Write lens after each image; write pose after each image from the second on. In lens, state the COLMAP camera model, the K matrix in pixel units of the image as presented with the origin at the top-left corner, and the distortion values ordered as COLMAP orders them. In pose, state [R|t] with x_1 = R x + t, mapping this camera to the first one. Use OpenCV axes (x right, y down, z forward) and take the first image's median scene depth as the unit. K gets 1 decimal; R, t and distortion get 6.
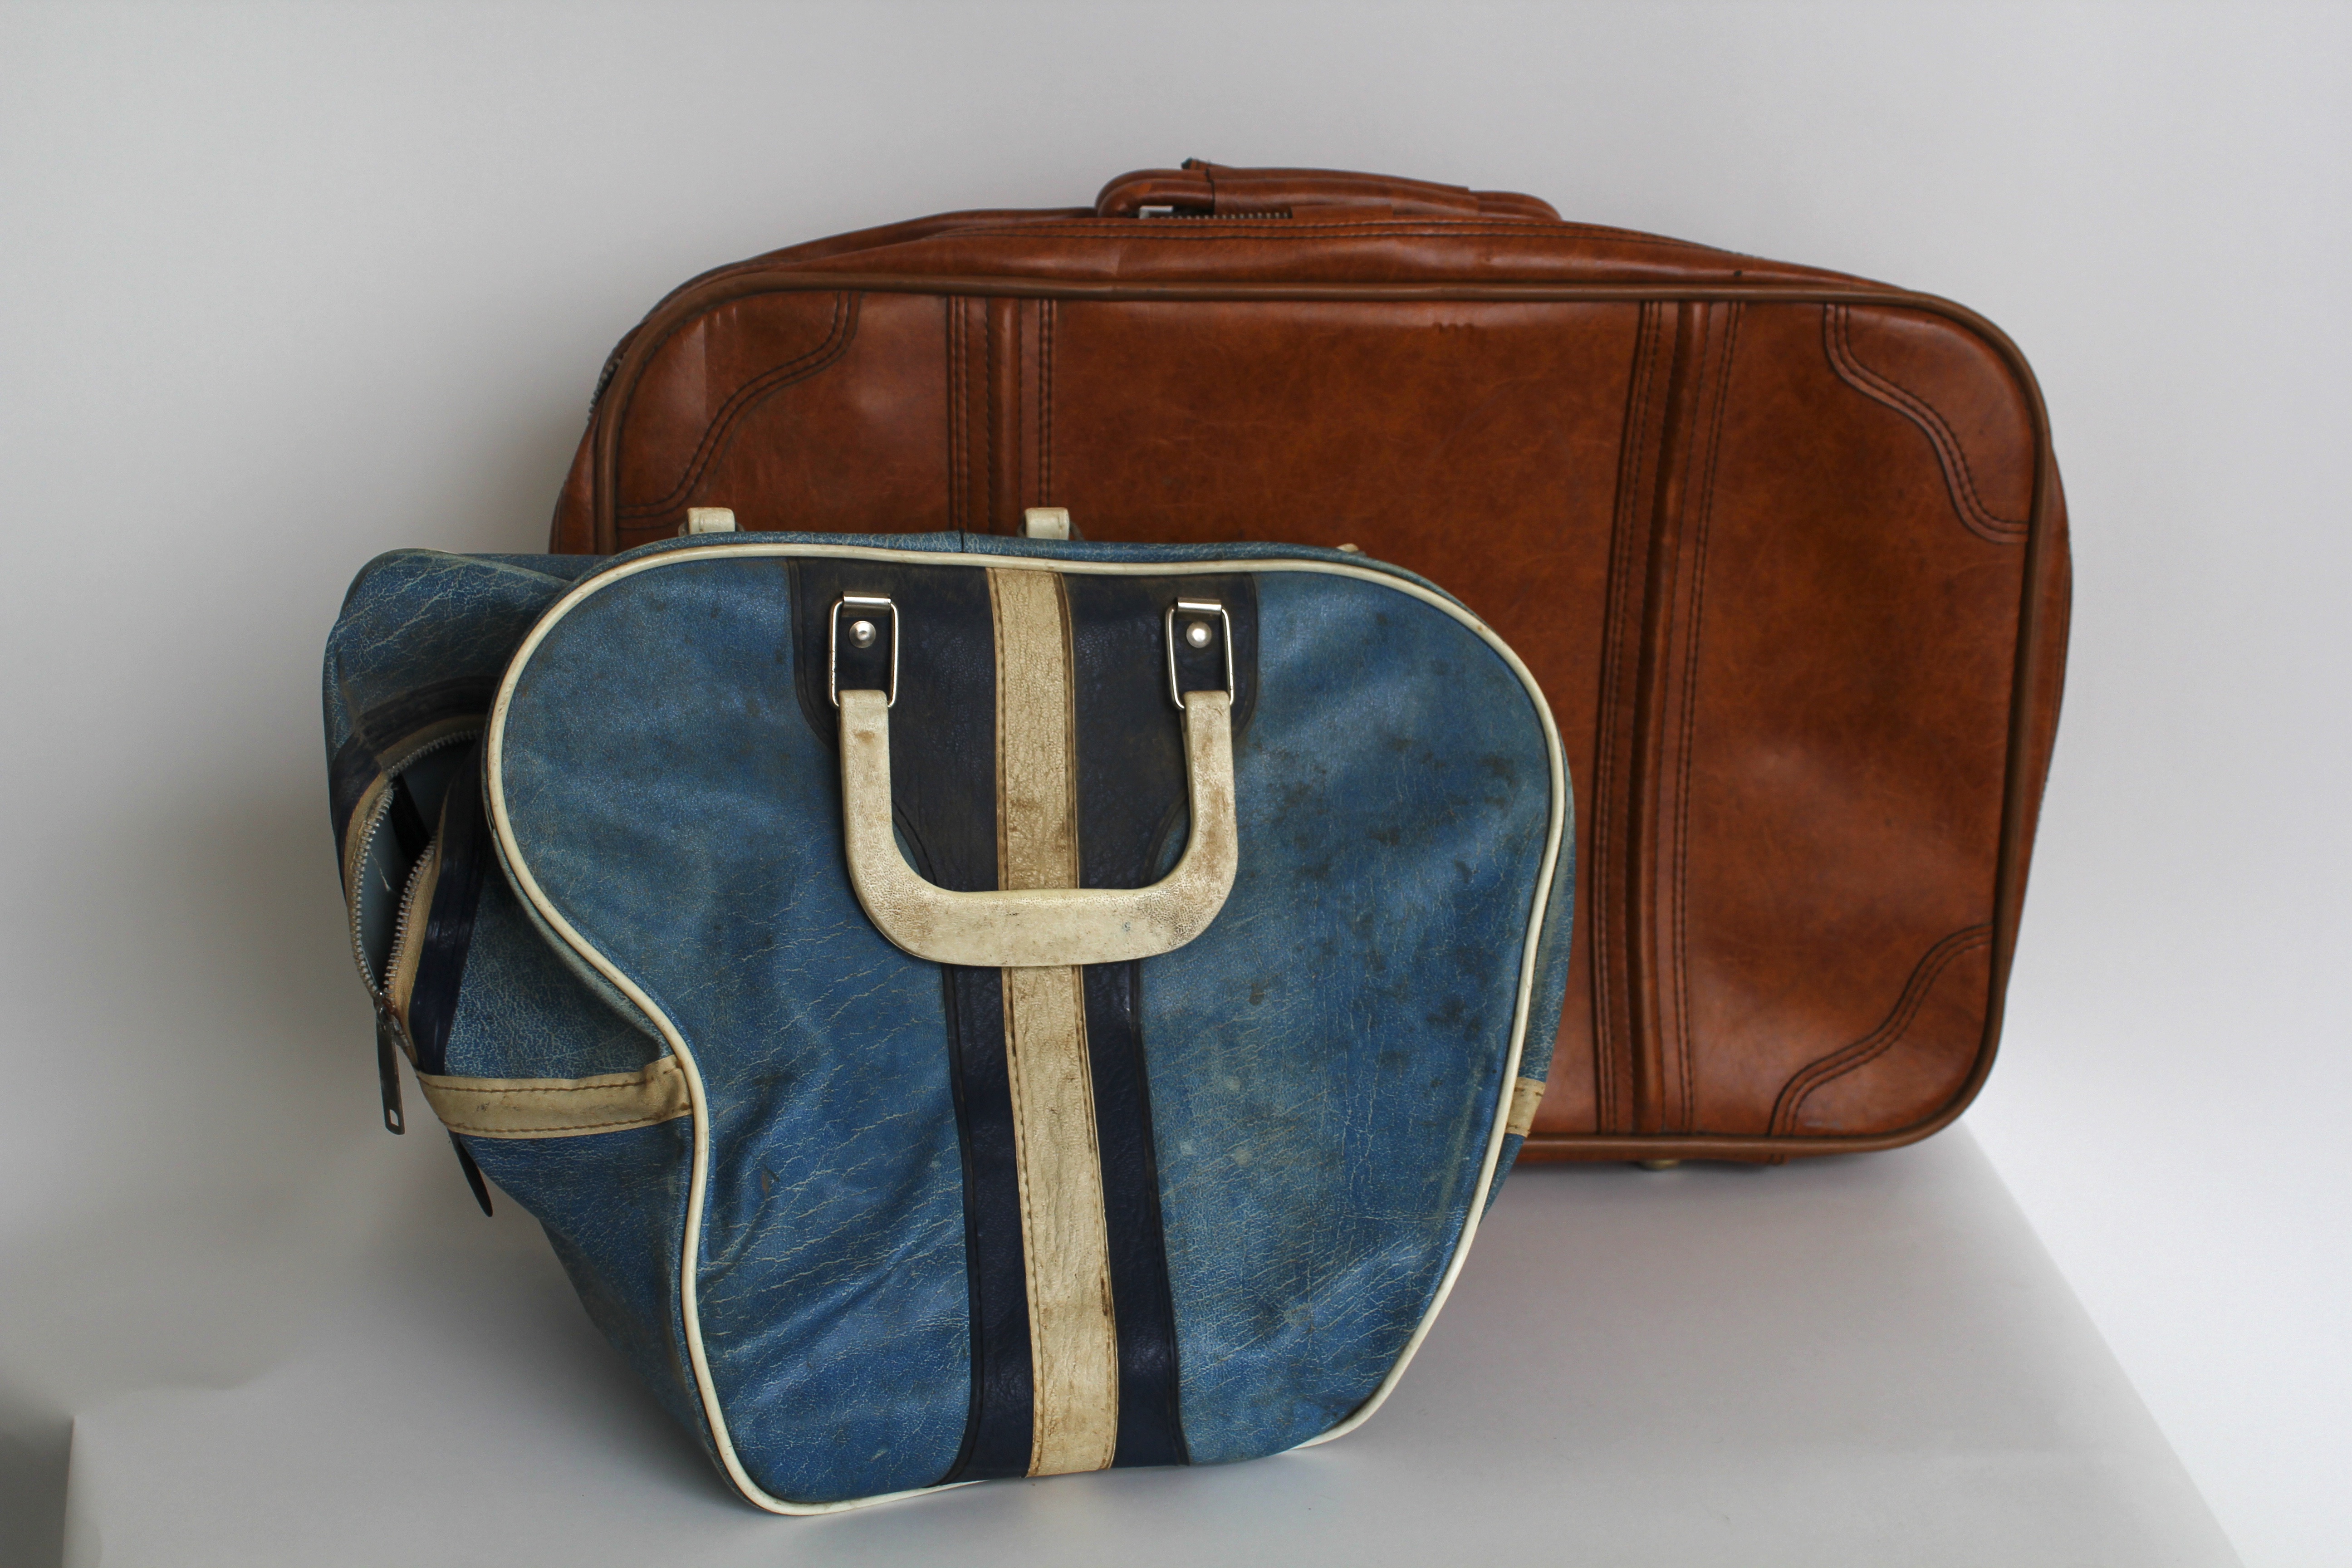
lens RADIAL K [[2845.0, 0, 992.1], [0, 2845.0, 779.6], [0, 0, 1]] dist [0.060386, 0.014376]
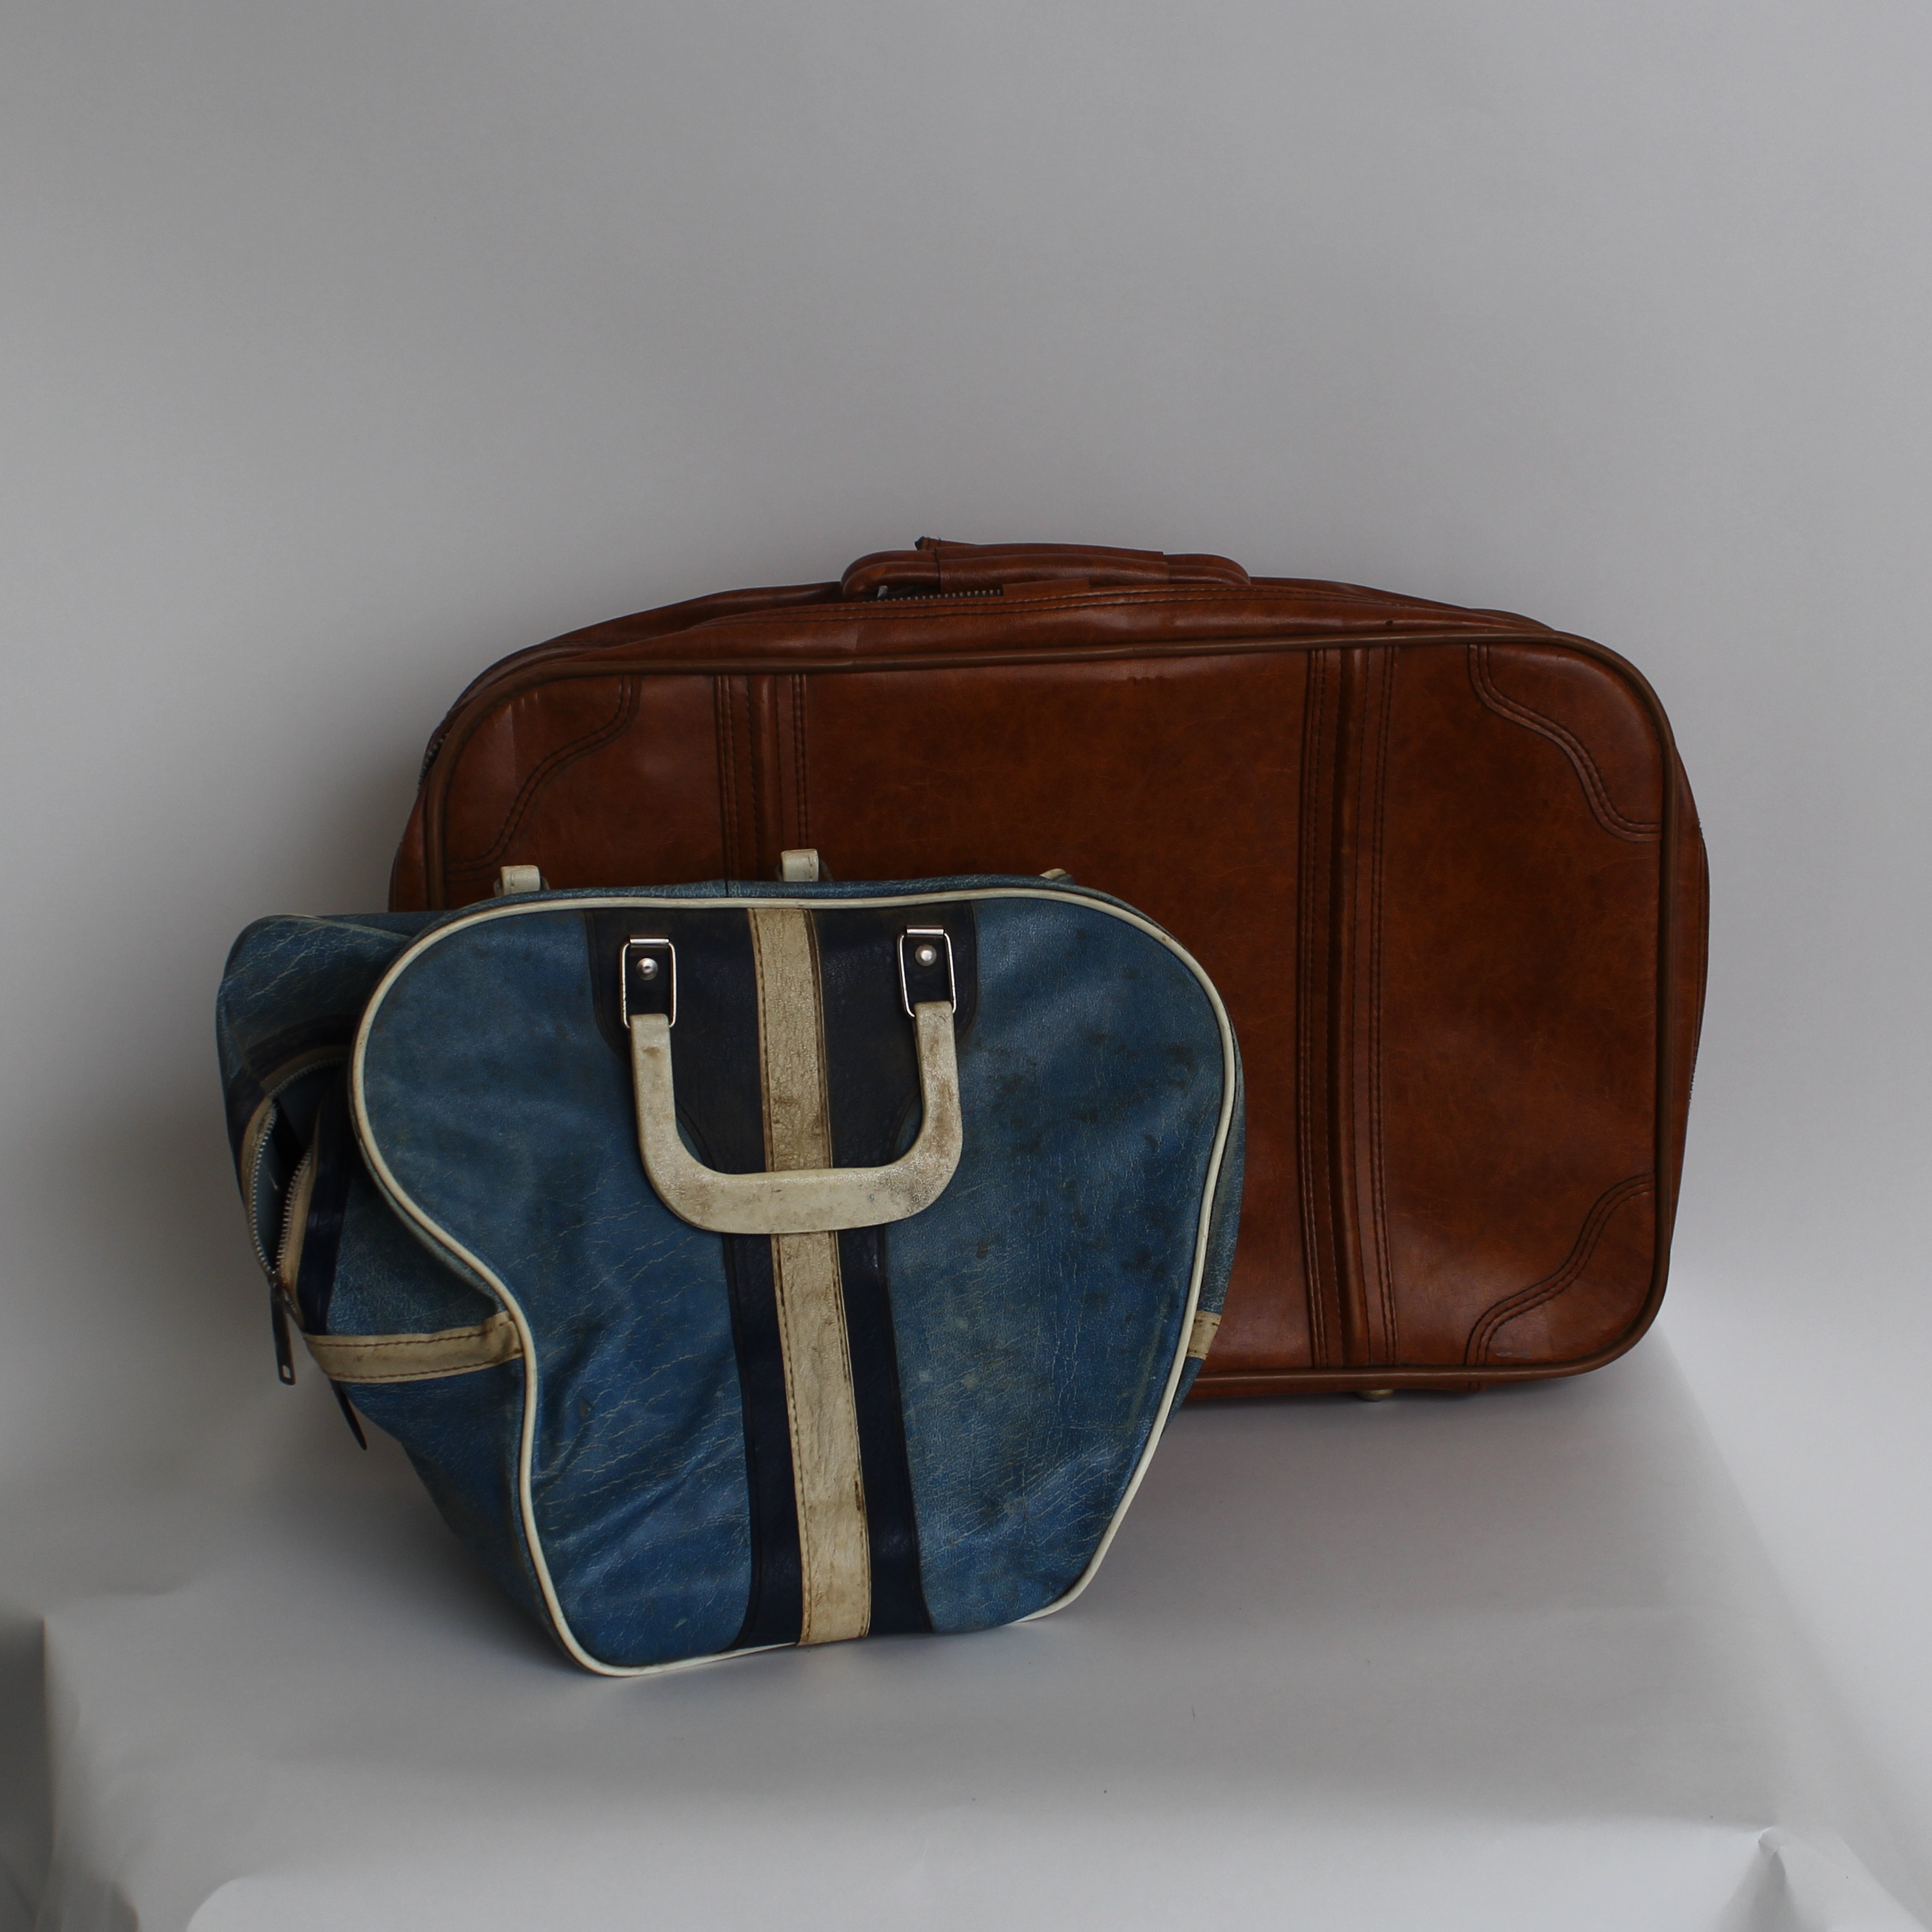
lens RADIAL K [[3885.8, 0, 710.4], [0, 3885.8, 966.1], [0, 0, 1]] dist [0.371685, -0.575549]
pose [[0.997409, -0.040208, -0.059653, 0.081025], [0.039062, 0.999031, -0.020263, -0.016583], [0.060409, 0.017880, 0.998014, -0.670448]]
